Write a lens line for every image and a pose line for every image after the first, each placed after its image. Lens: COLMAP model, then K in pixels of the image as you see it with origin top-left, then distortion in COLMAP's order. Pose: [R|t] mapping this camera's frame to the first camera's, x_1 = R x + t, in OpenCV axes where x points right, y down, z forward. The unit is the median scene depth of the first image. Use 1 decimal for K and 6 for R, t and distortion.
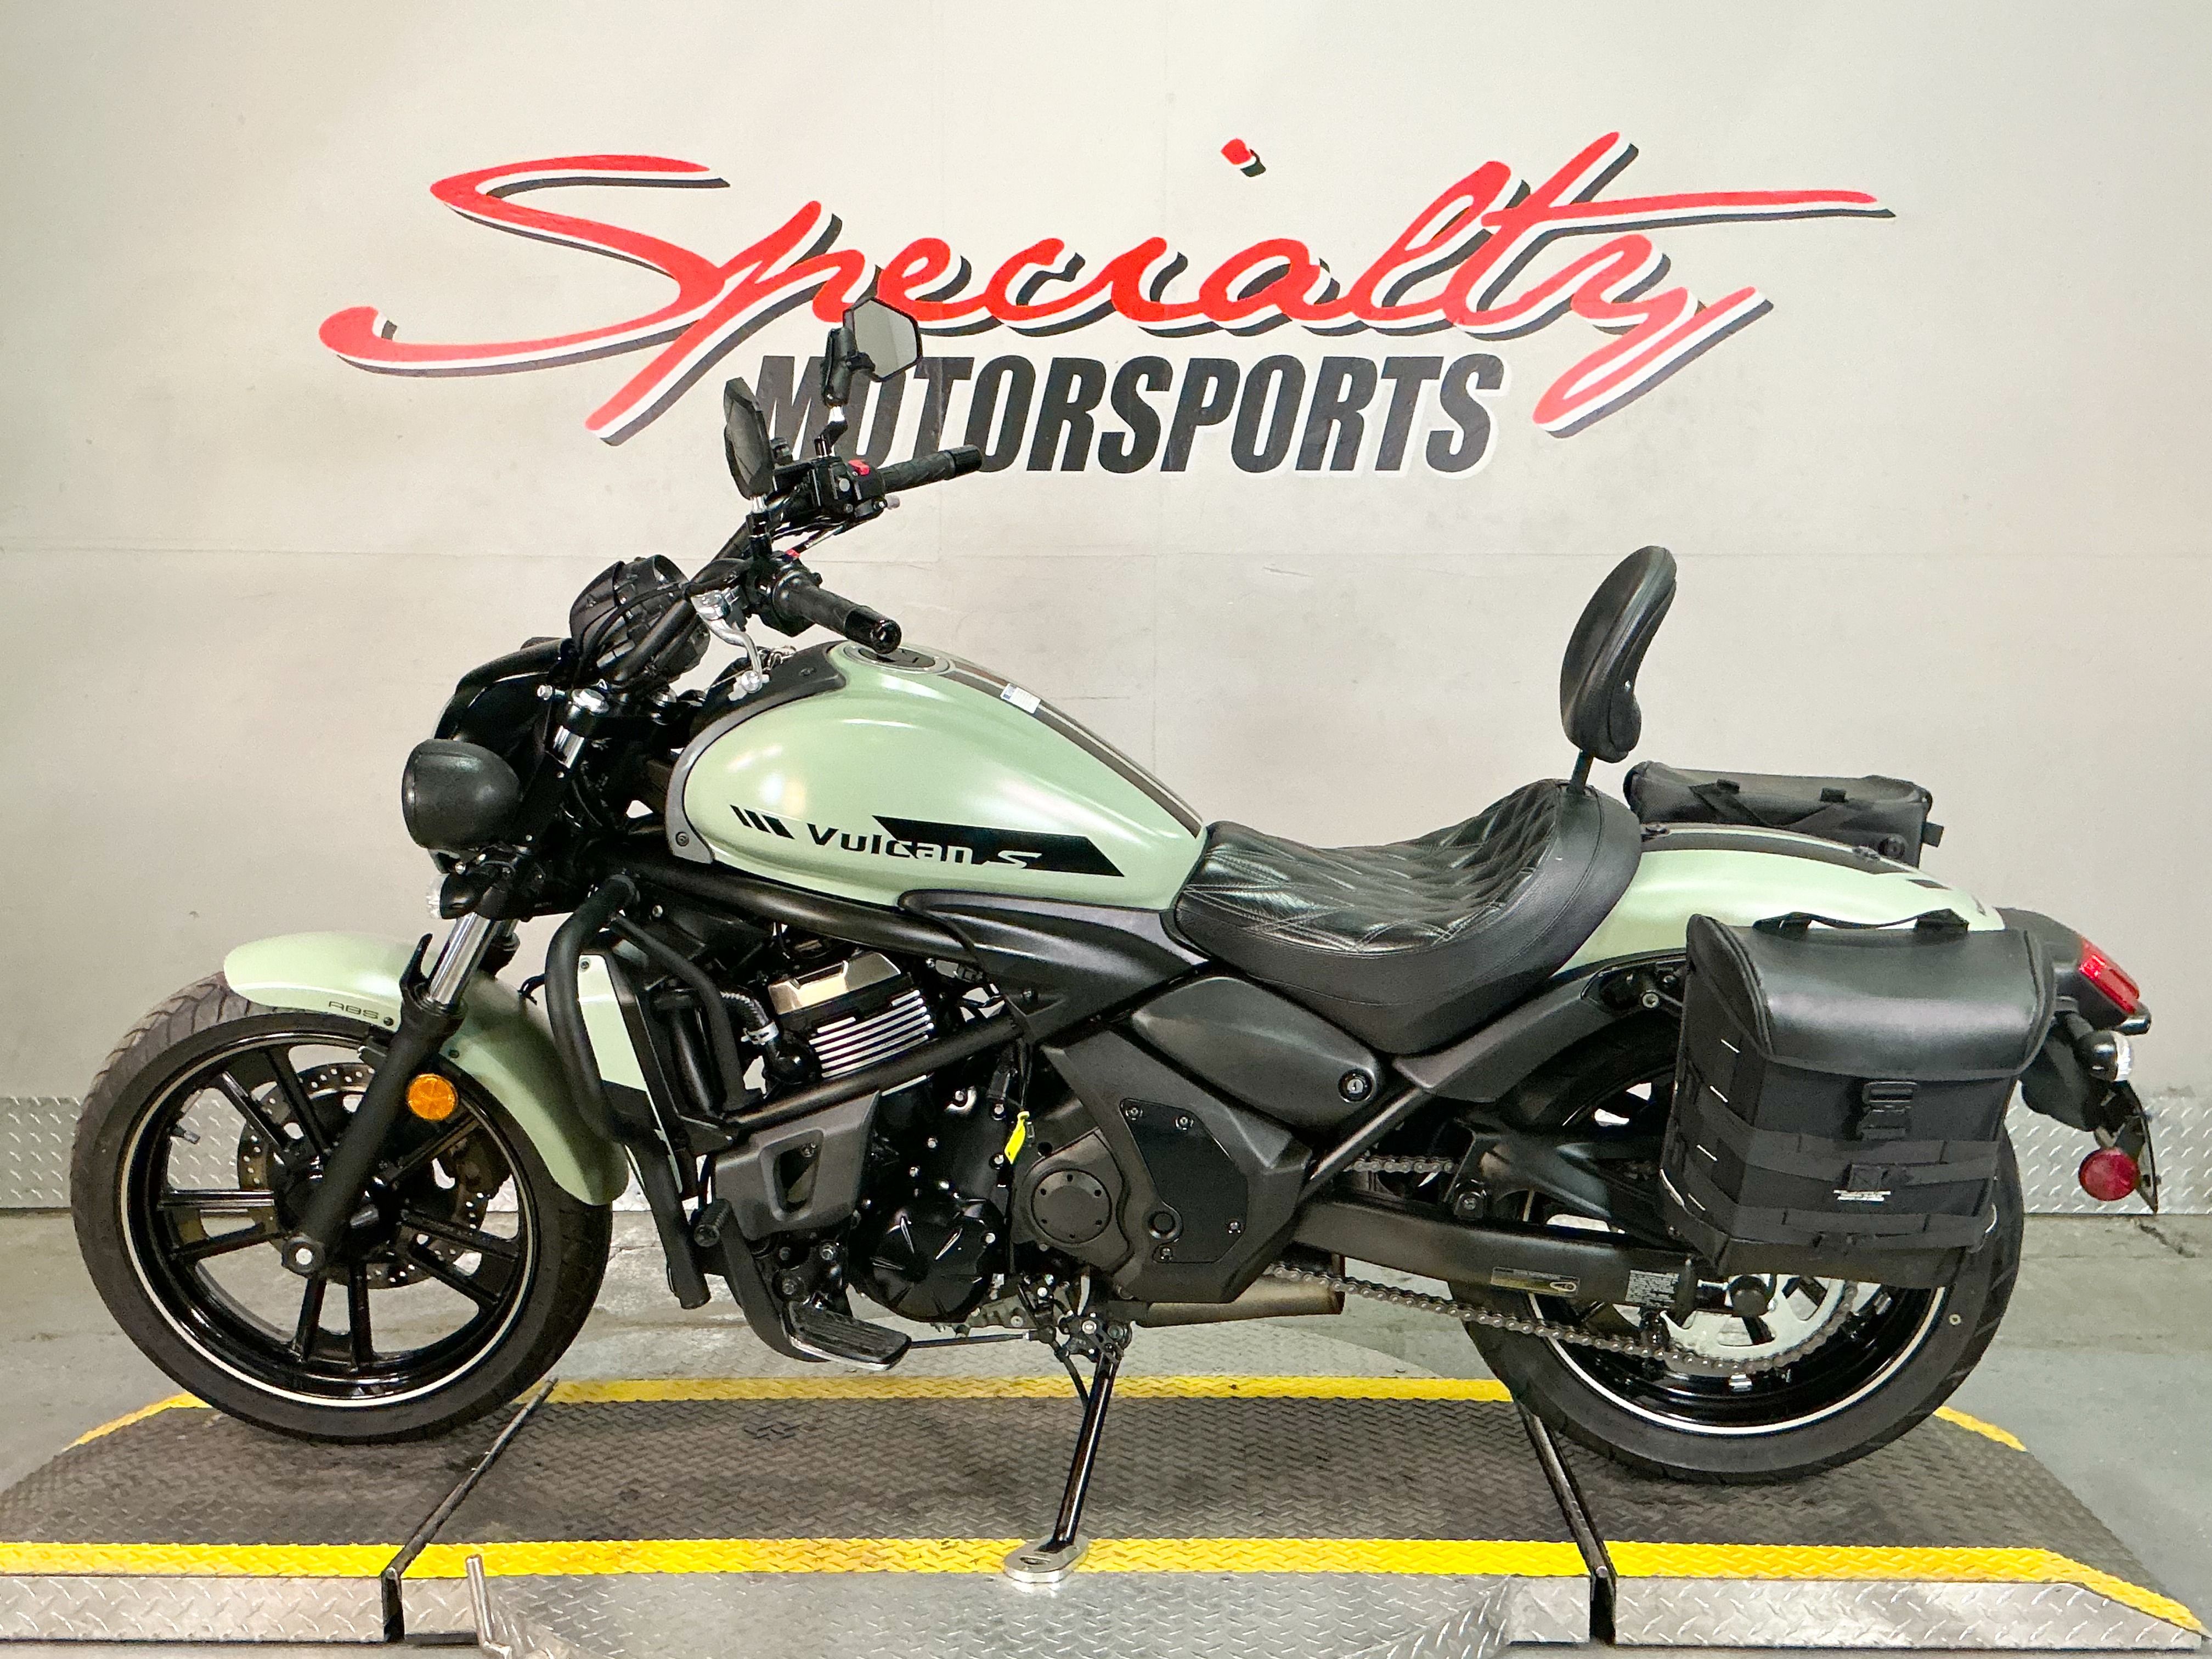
lens RADIAL K [[2322.9, 0, 1098.3], [0, 2322.9, 827.4], [0, 0, 1]] dist [0.160490, -0.343587]
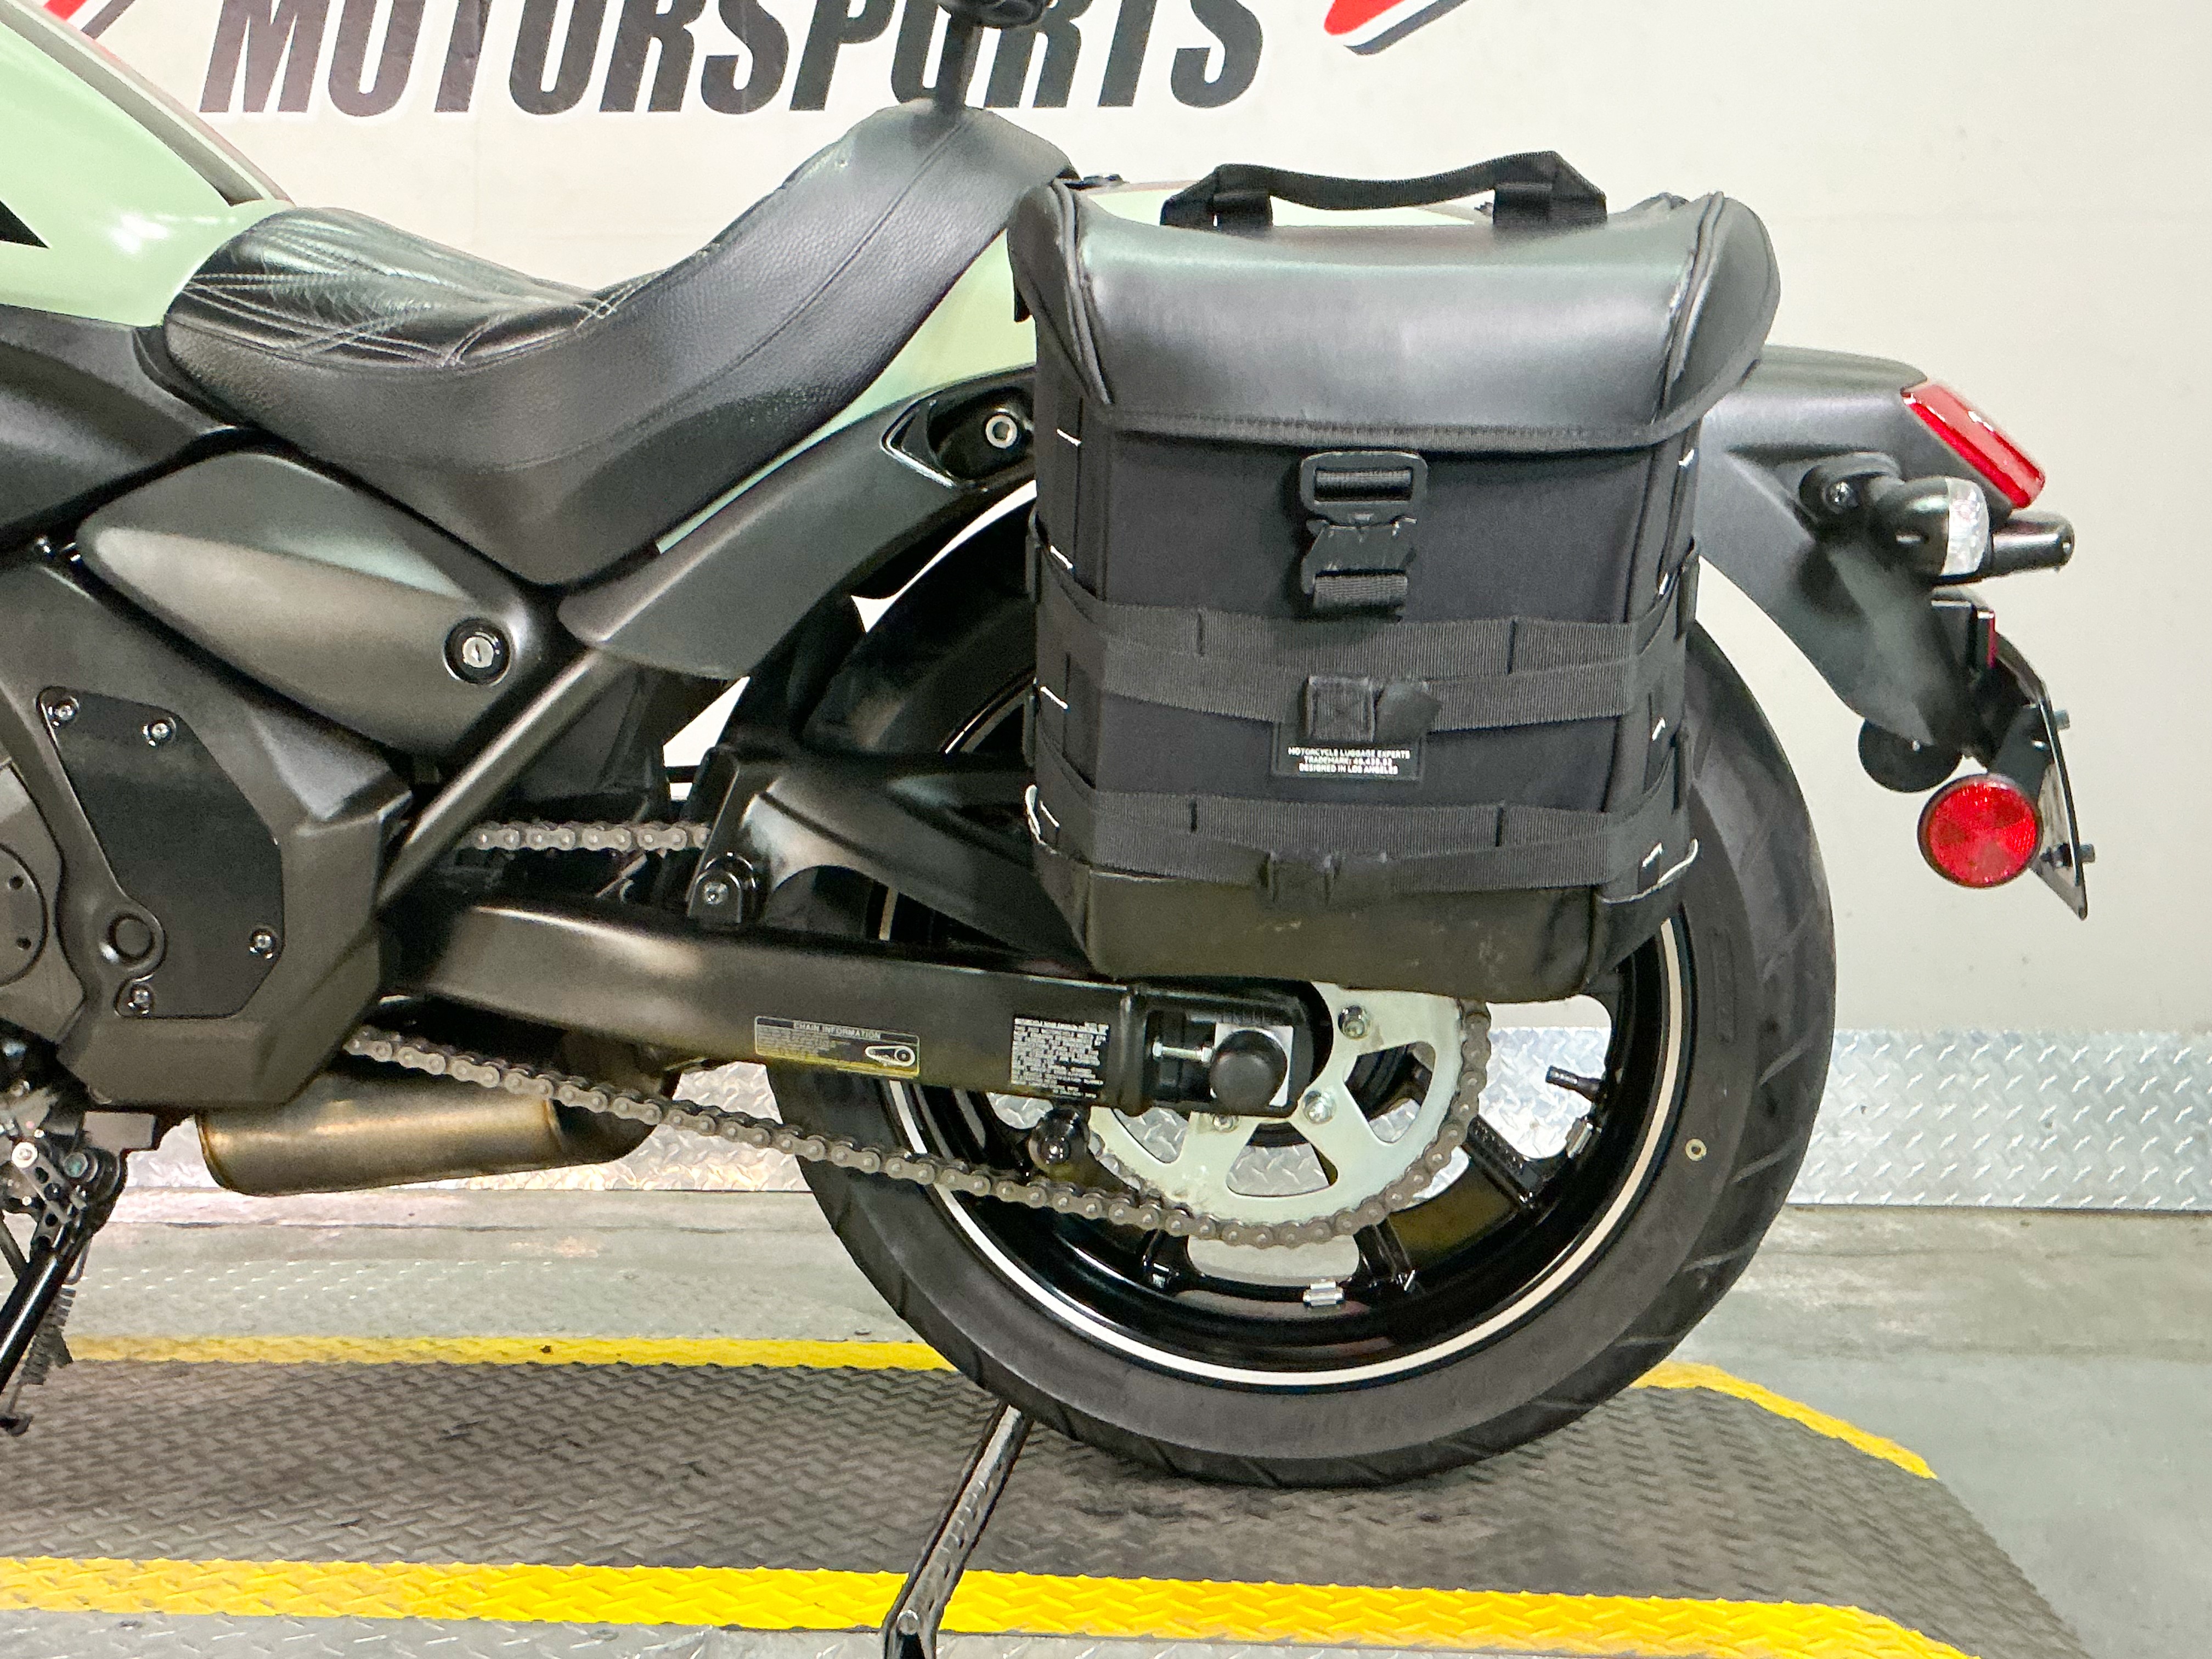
lens RADIAL K [[2479.4, 0, 1106.0], [0, 2479.4, 829.5], [0, 0, 1]] dist [0.158743, -0.331387]
pose [[0.998352, 0.006799, -0.056974, 0.259074], [-0.010696, 0.997602, -0.068378, 0.172967], [0.056373, 0.068875, 0.996031, 0.440427]]
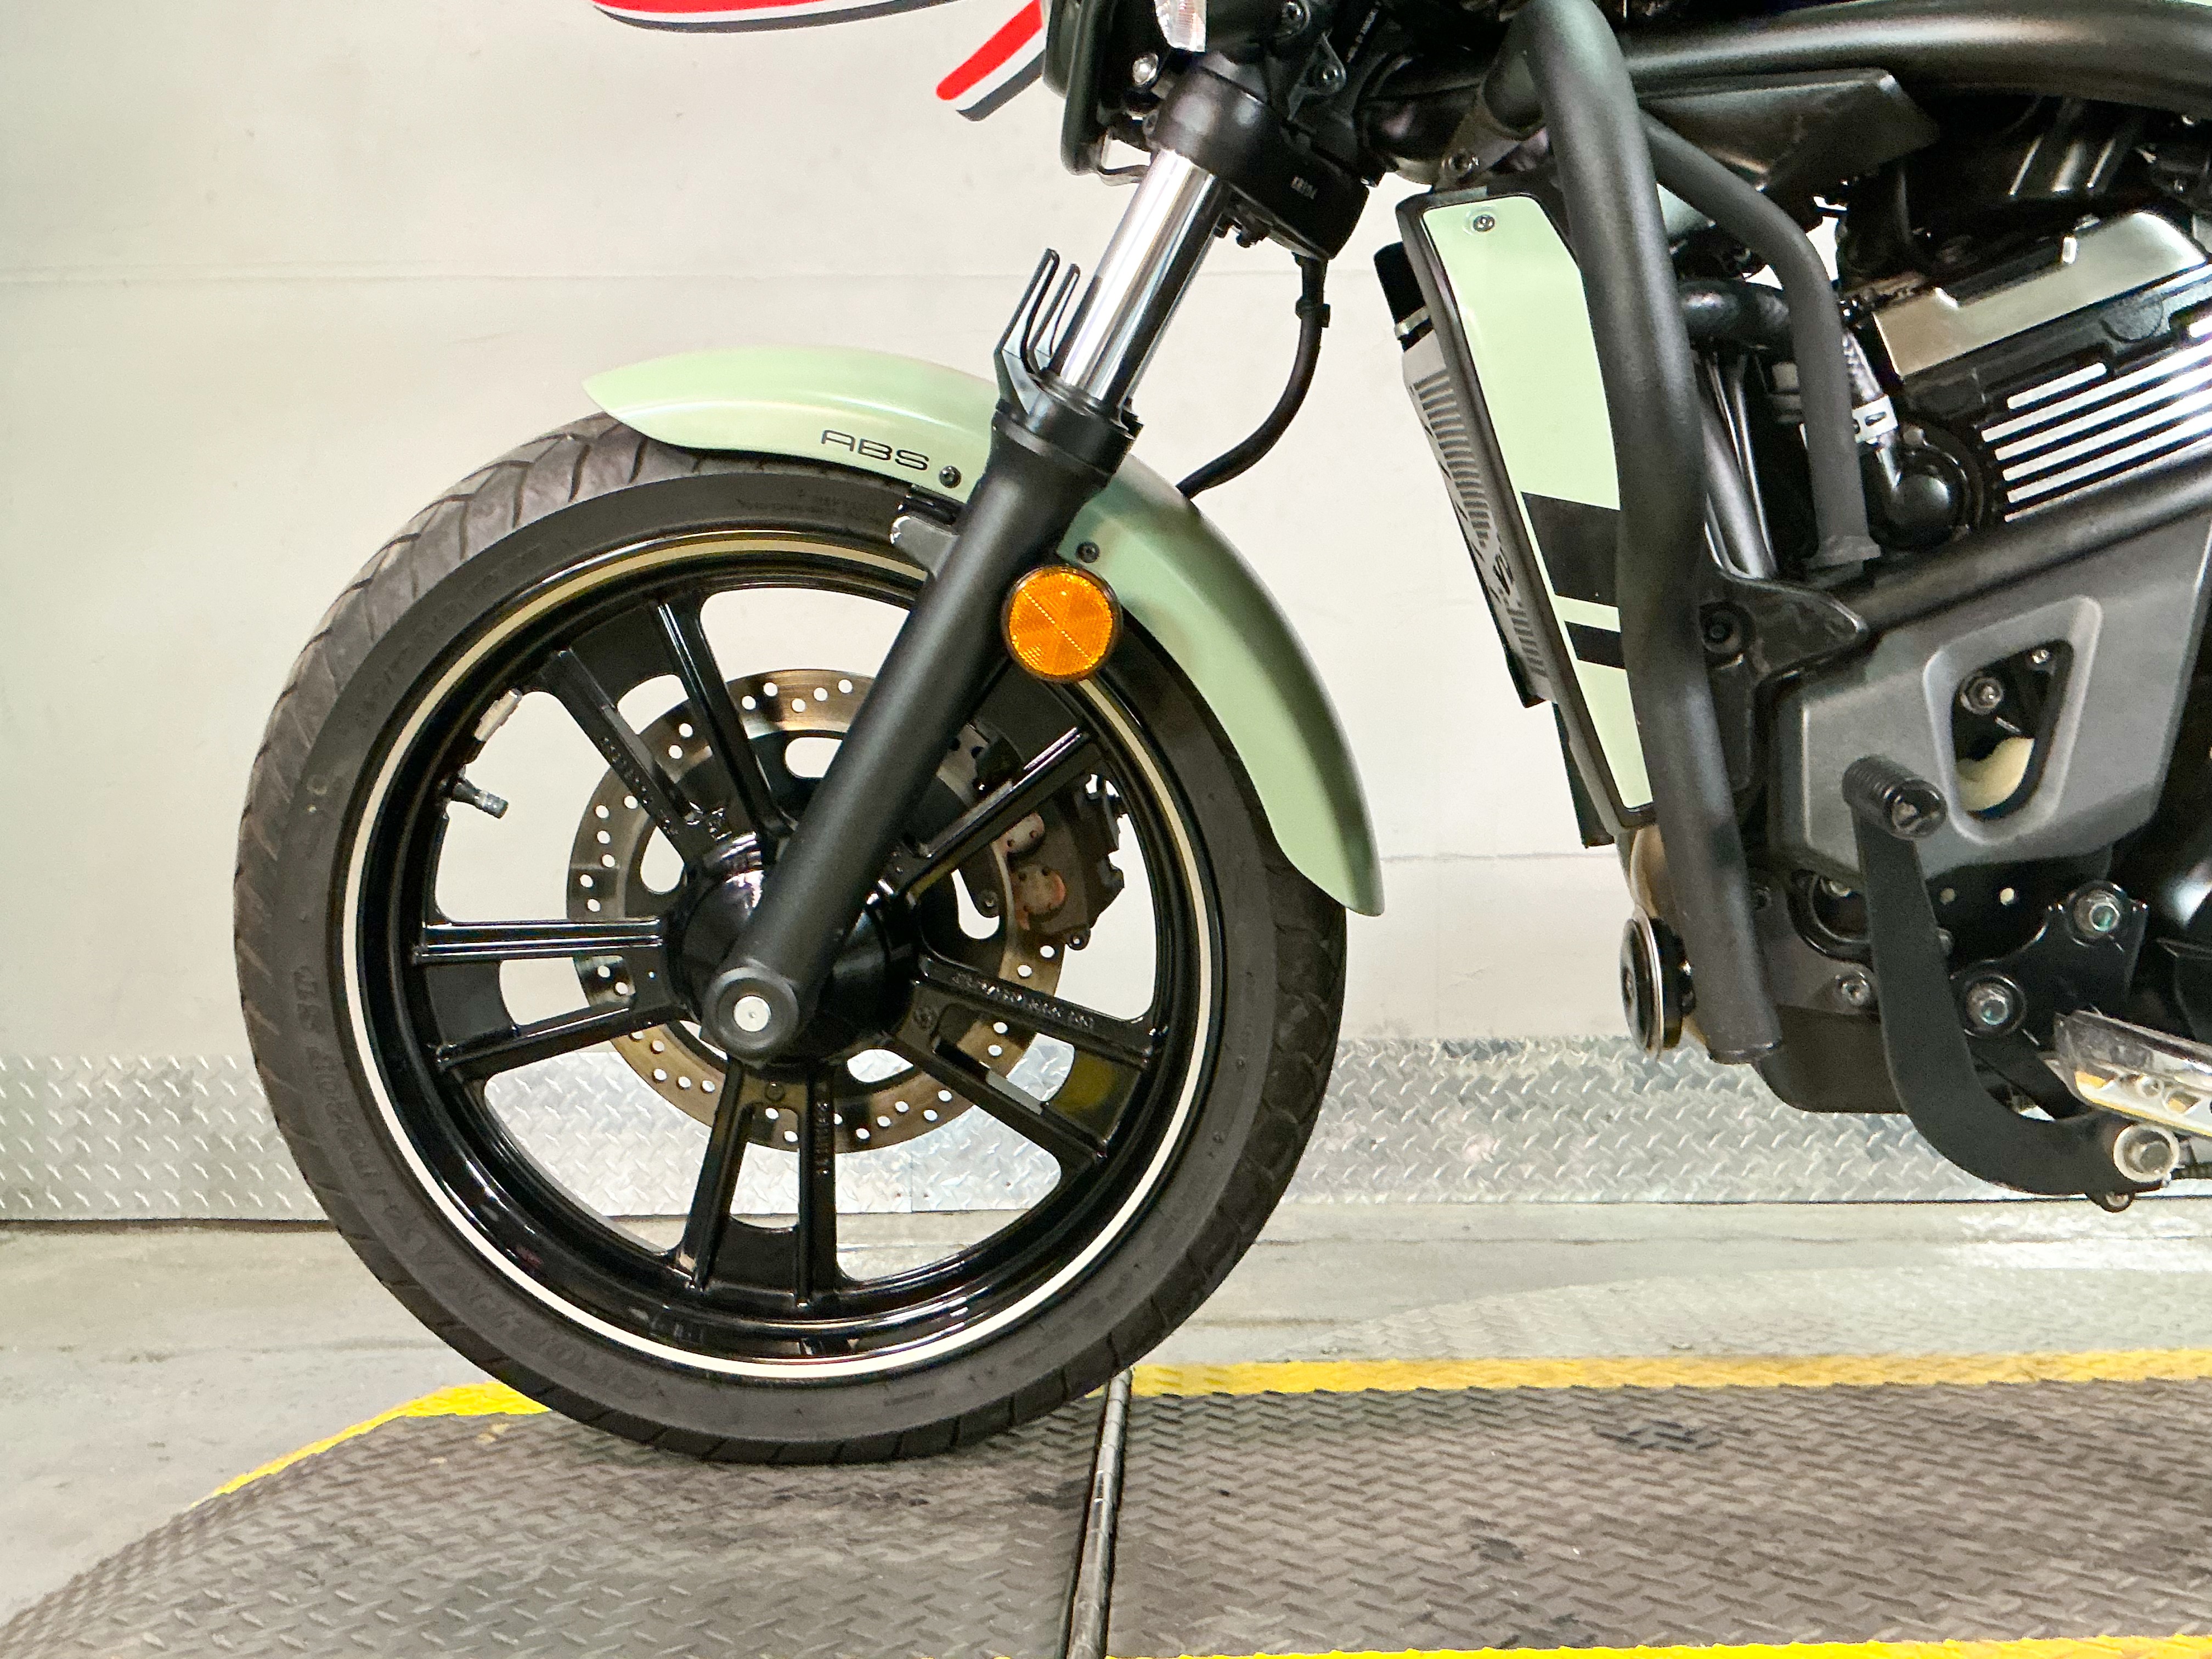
lens RADIAL K [[2122.8, 0, 1112.8], [0, 2122.8, 833.7], [0, 0, 1]] dist [0.161676, -0.323570]
pose [[0.999919, -0.012759, -0.000141, -0.271066], [0.012677, 0.994613, -0.102881, 0.194095], [0.001453, 0.102871, 0.994694, 0.596113]]
